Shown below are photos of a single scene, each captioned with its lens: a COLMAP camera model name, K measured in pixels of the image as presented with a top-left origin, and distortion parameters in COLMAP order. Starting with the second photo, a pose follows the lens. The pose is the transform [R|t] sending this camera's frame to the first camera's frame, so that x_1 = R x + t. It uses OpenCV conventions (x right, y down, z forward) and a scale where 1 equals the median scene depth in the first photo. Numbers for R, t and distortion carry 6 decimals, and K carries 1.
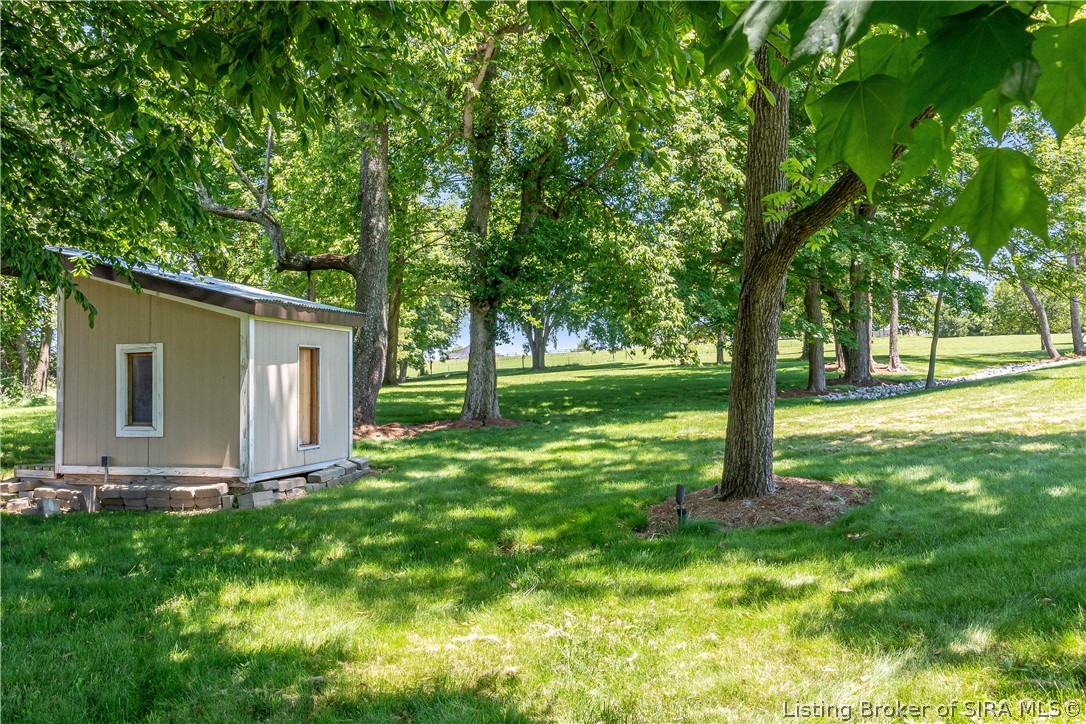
lens RADIAL K [[873.2, 0, 542.9], [0, 873.2, 360.7], [0, 0, 1]] dist [0.001222, 0.000222]
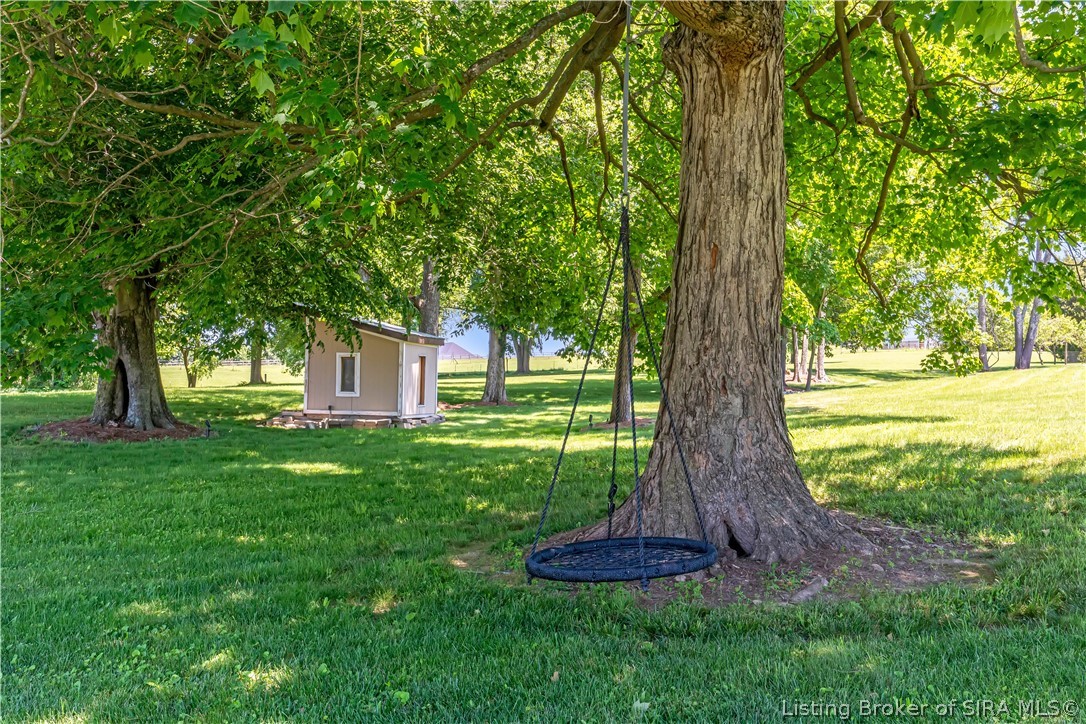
lens RADIAL K [[1097.3, 0, 543.0], [0, 1097.3, 362.7], [0, 0, 1]] dist [-0.000990, 0.000000]
pose [[0.999395, 0.028075, 0.020543, -0.043444], [-0.028046, 0.999605, -0.001701, -0.003894], [-0.020583, 0.001124, 0.999788, -1.647139]]
